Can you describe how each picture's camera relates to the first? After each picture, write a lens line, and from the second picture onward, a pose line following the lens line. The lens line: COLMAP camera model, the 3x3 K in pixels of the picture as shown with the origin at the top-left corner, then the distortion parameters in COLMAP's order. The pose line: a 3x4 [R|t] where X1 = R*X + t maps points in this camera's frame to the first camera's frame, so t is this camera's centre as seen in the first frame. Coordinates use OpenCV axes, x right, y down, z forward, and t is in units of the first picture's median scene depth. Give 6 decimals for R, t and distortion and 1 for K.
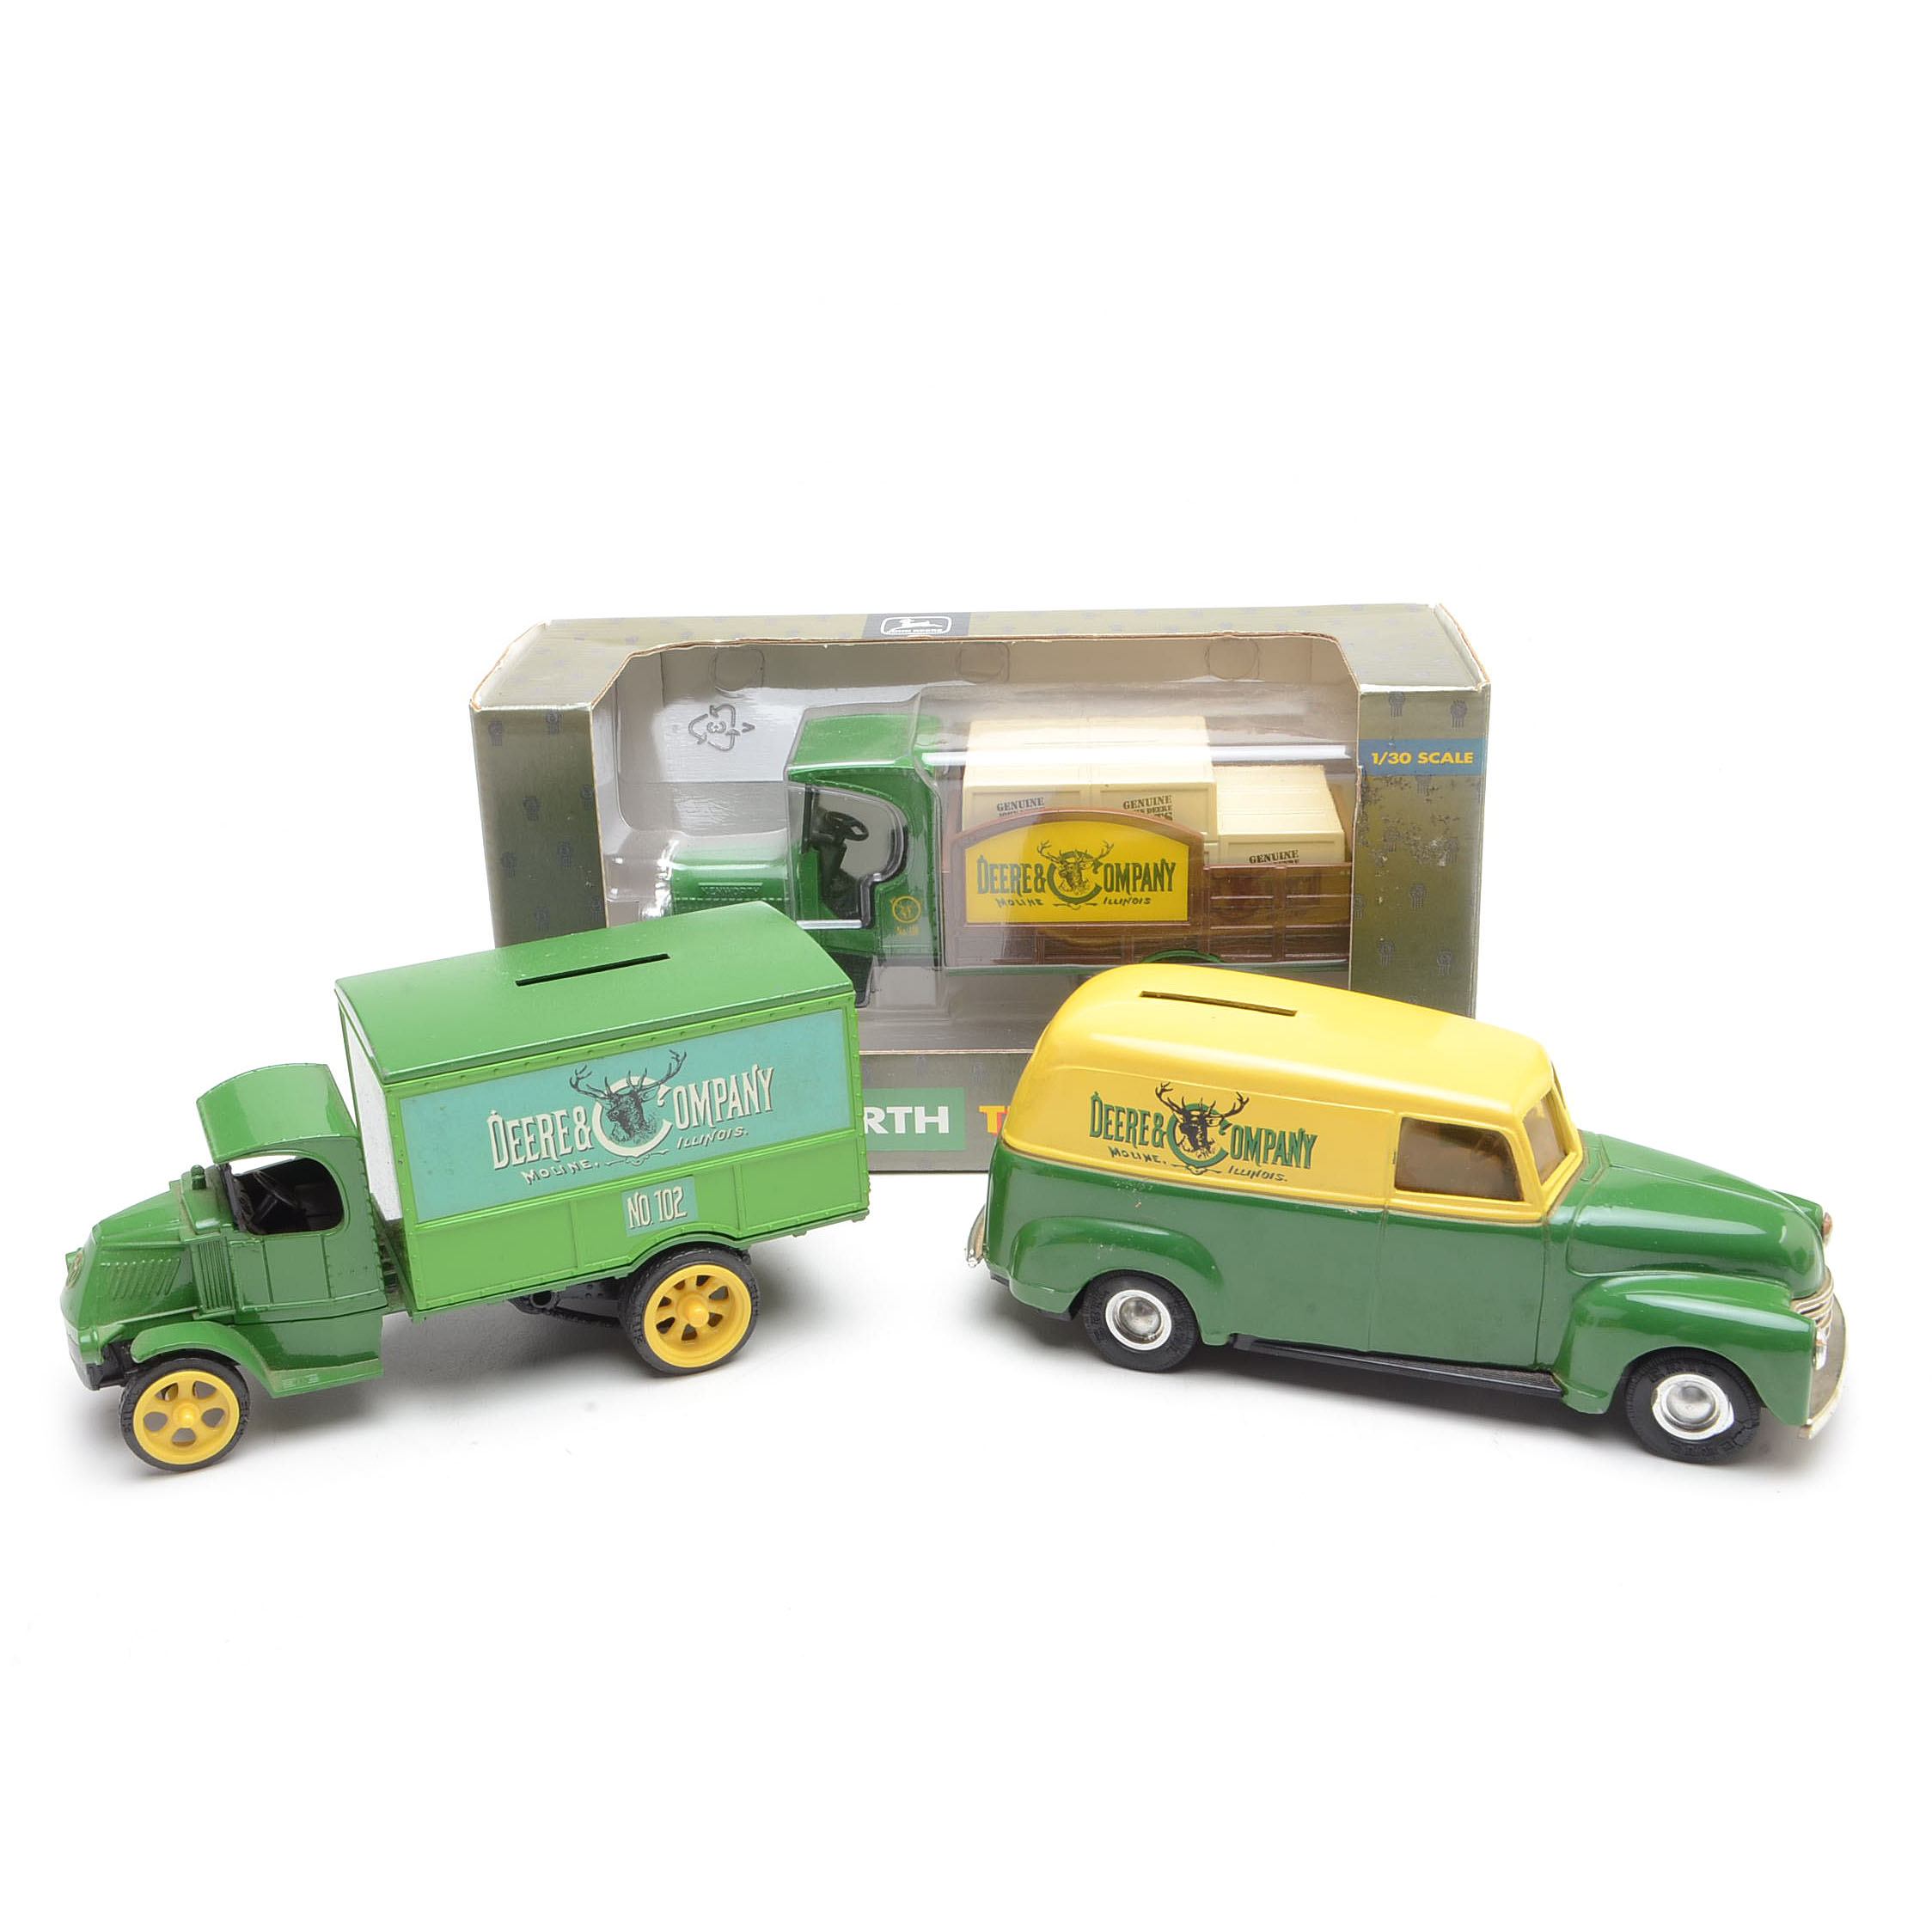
lens RADIAL K [[2497.8, 0, 856.9], [0, 2497.8, 963.7], [0, 0, 1]] dist [-0.033554, -0.039113]
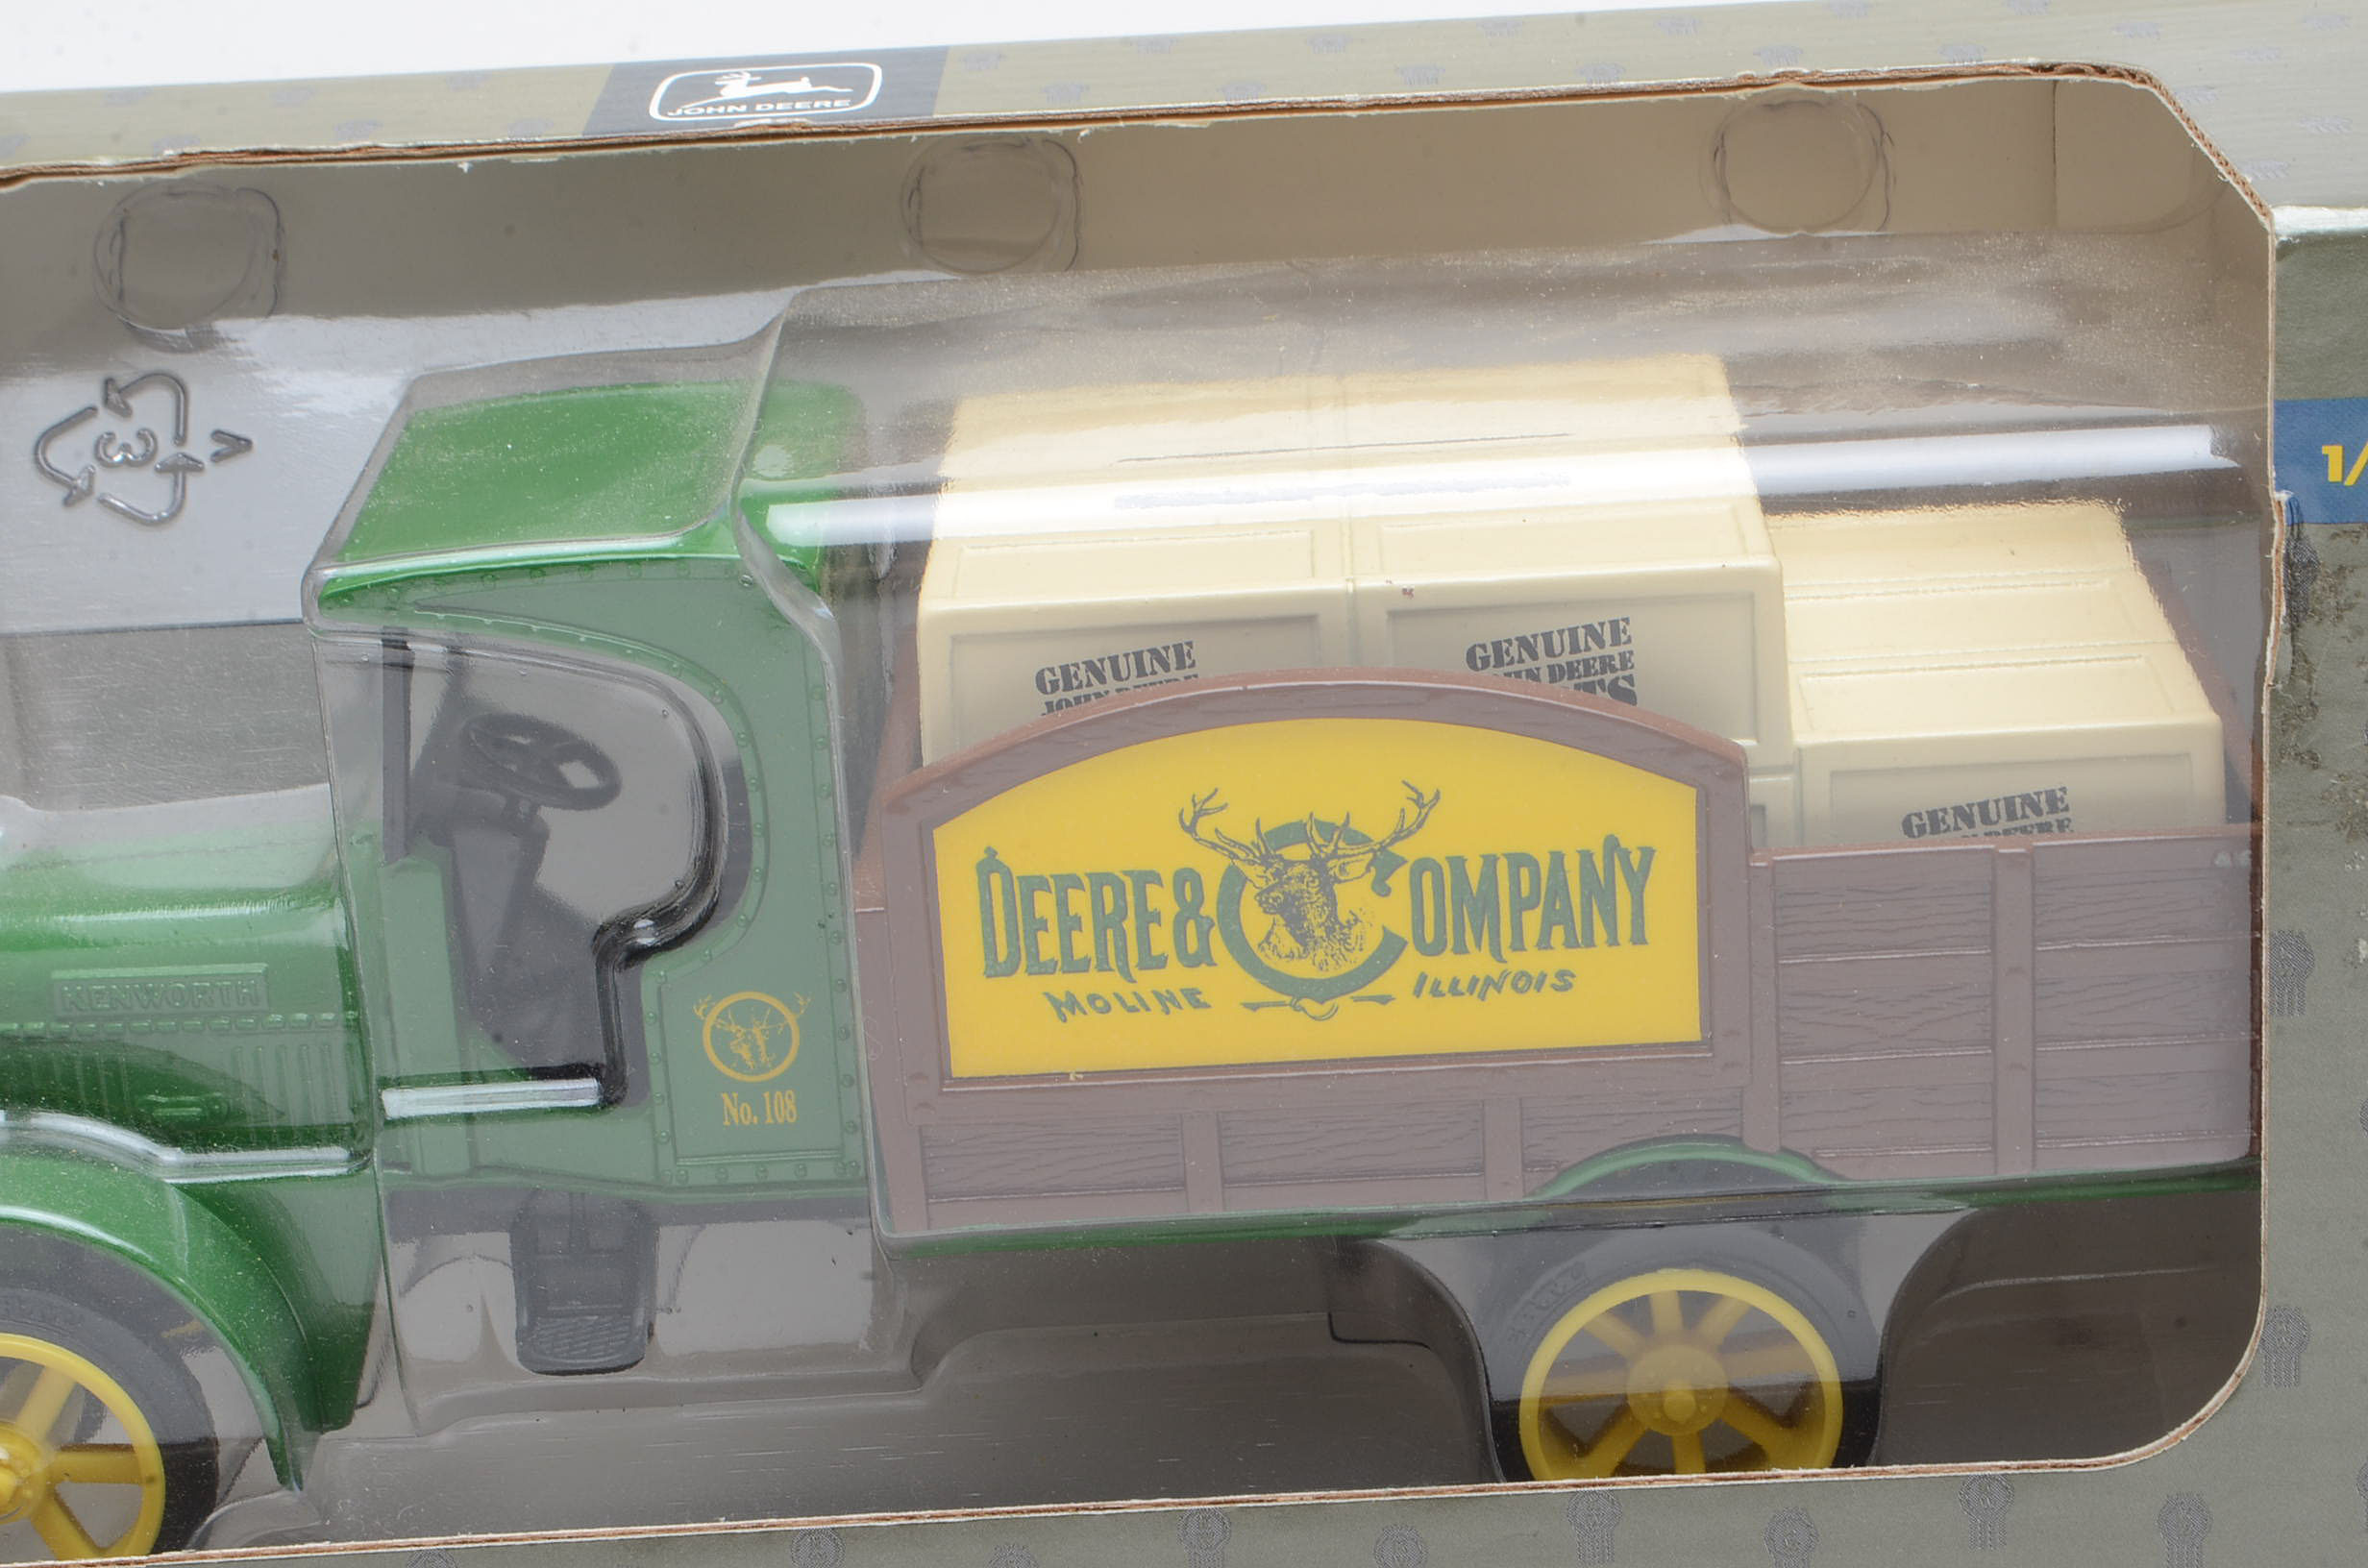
lens RADIAL K [[5522.3, 0, 1184.0], [0, 5522.3, 784.0], [0, 0, 1]] dist [0.052432, 0.329930]
pose [[0.997810, -0.039295, 0.053200, 0.037152], [0.041286, 0.998467, -0.036856, -0.025241], [-0.051670, 0.038972, 0.997904, 0.343172]]
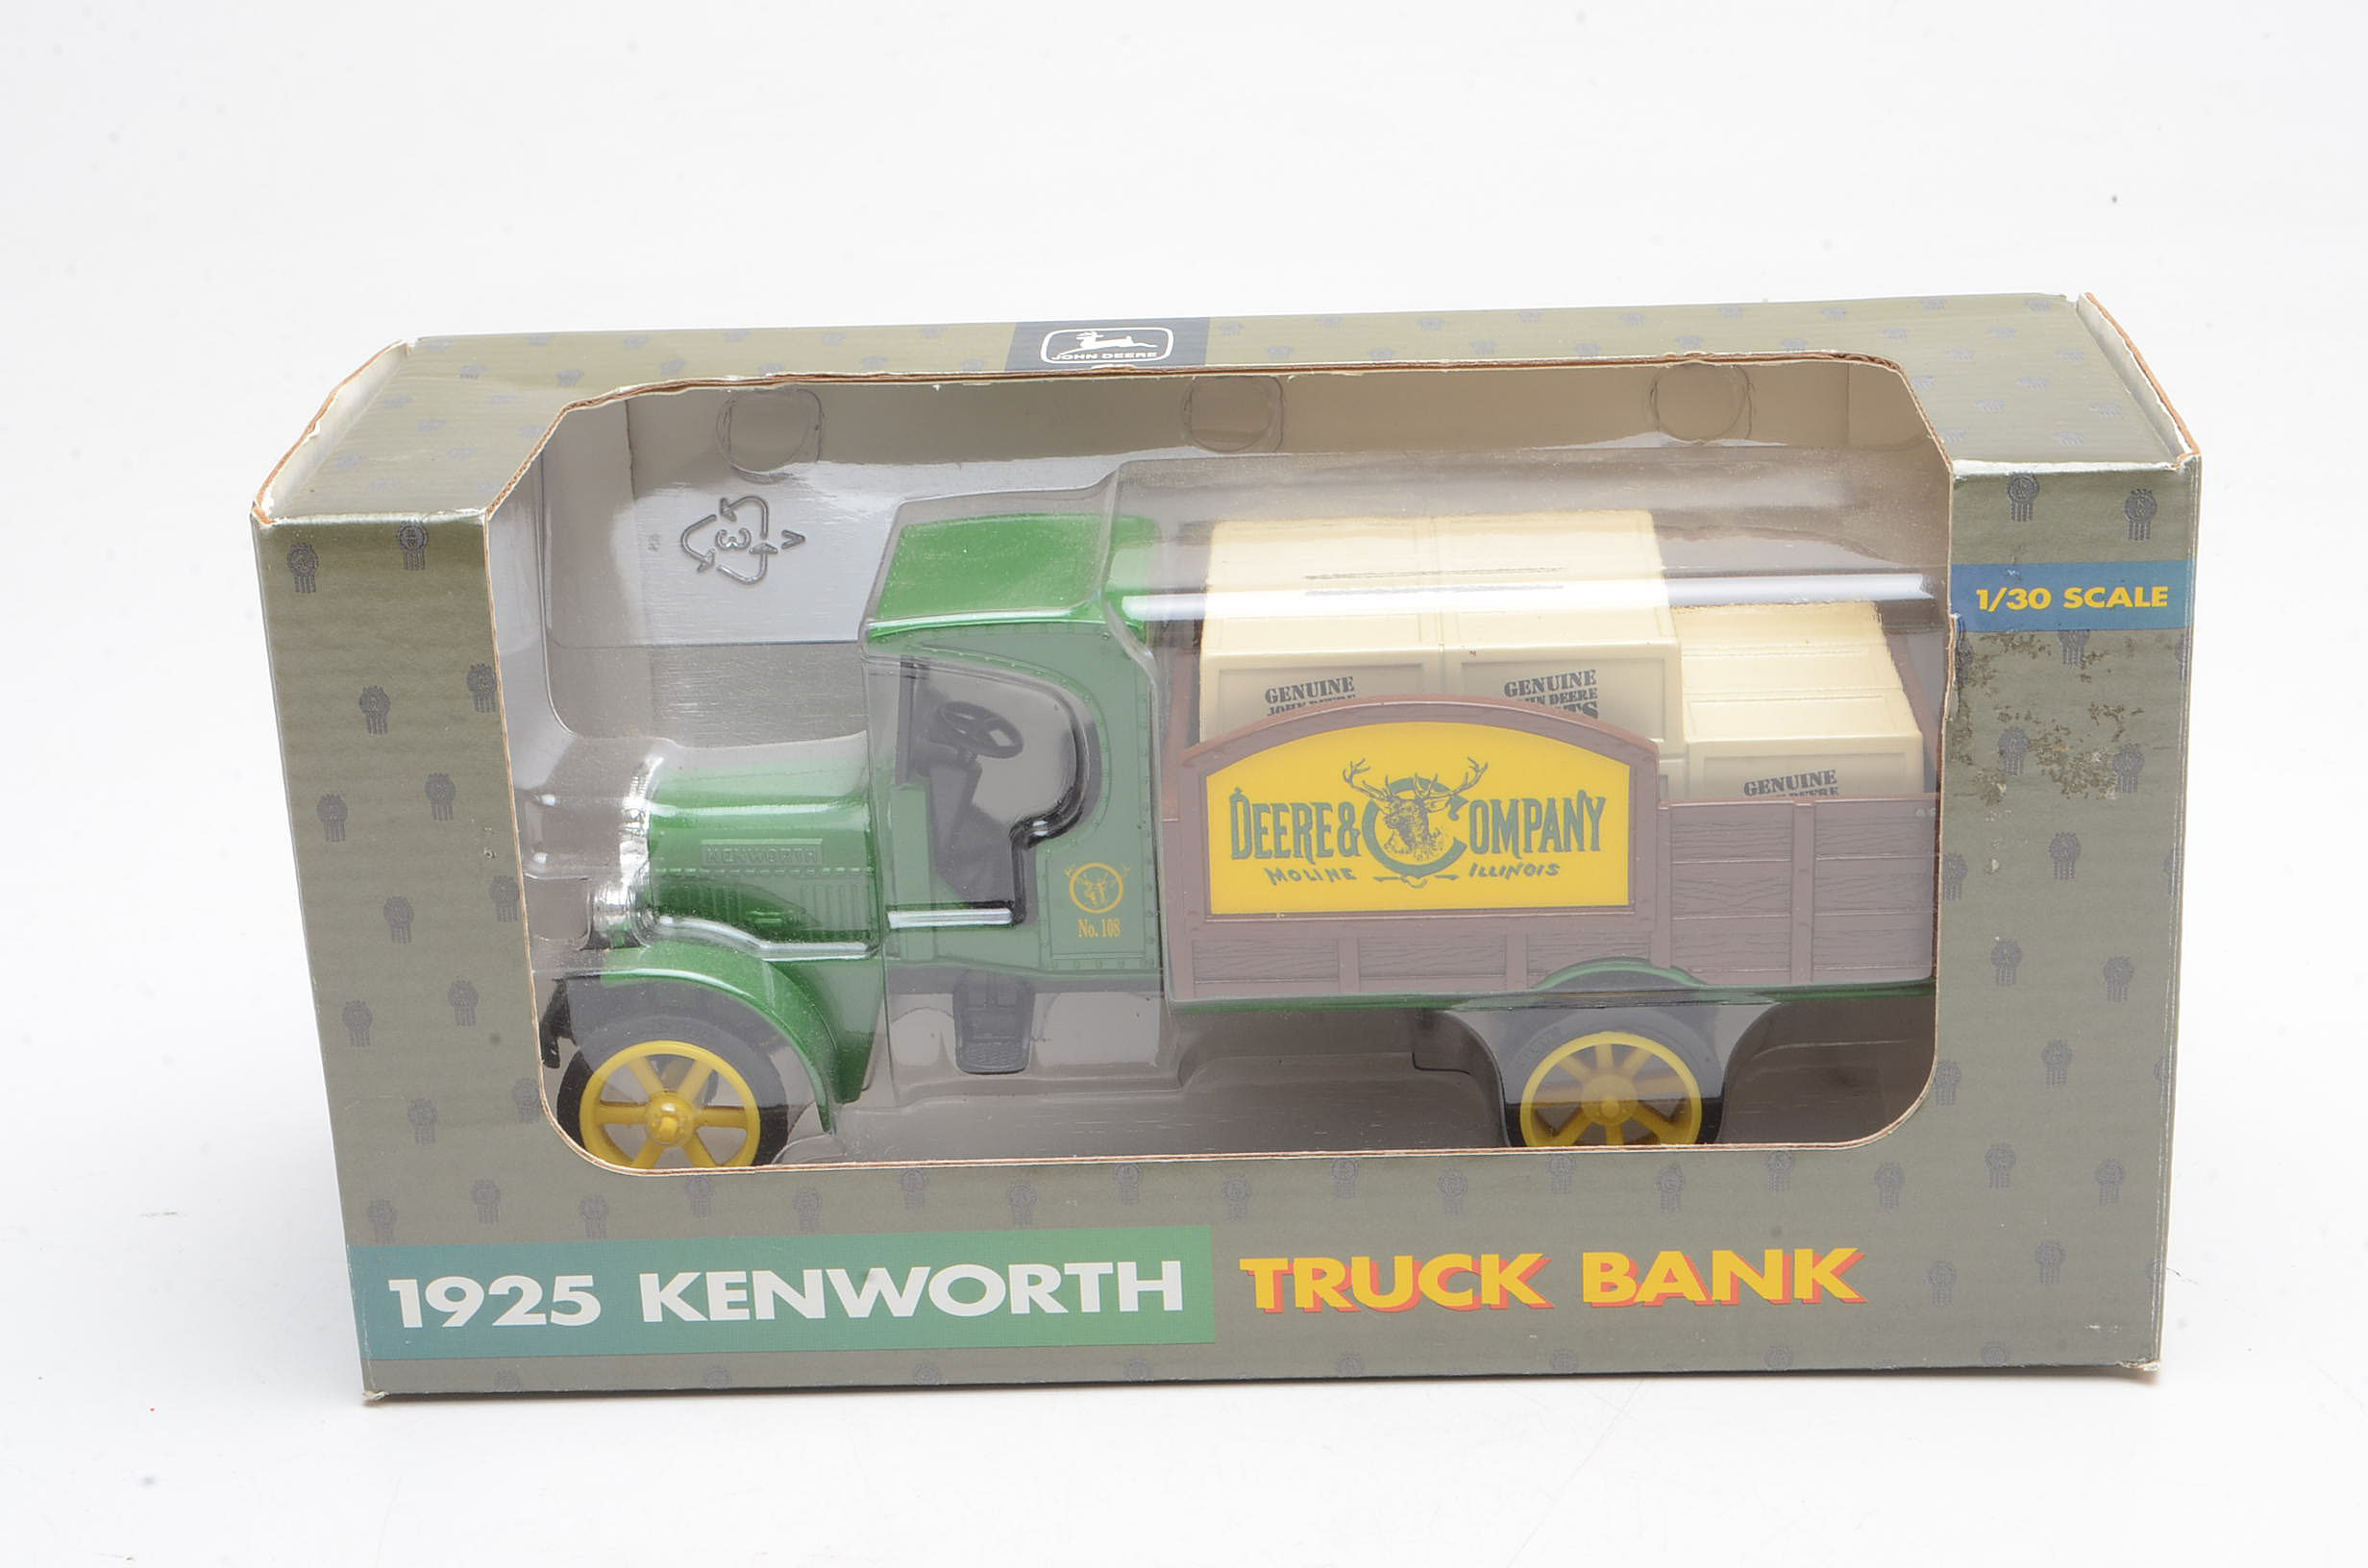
lens RADIAL K [[4275.8, 0, 1184.0], [0, 4275.8, 784.0], [0, 0, 1]] dist [0.031509, 0.000631]
pose [[0.999090, -0.013592, 0.040422, 0.002073], [0.014180, 0.999797, -0.014295, -0.030367], [-0.040220, 0.014855, 0.999080, 0.096025]]
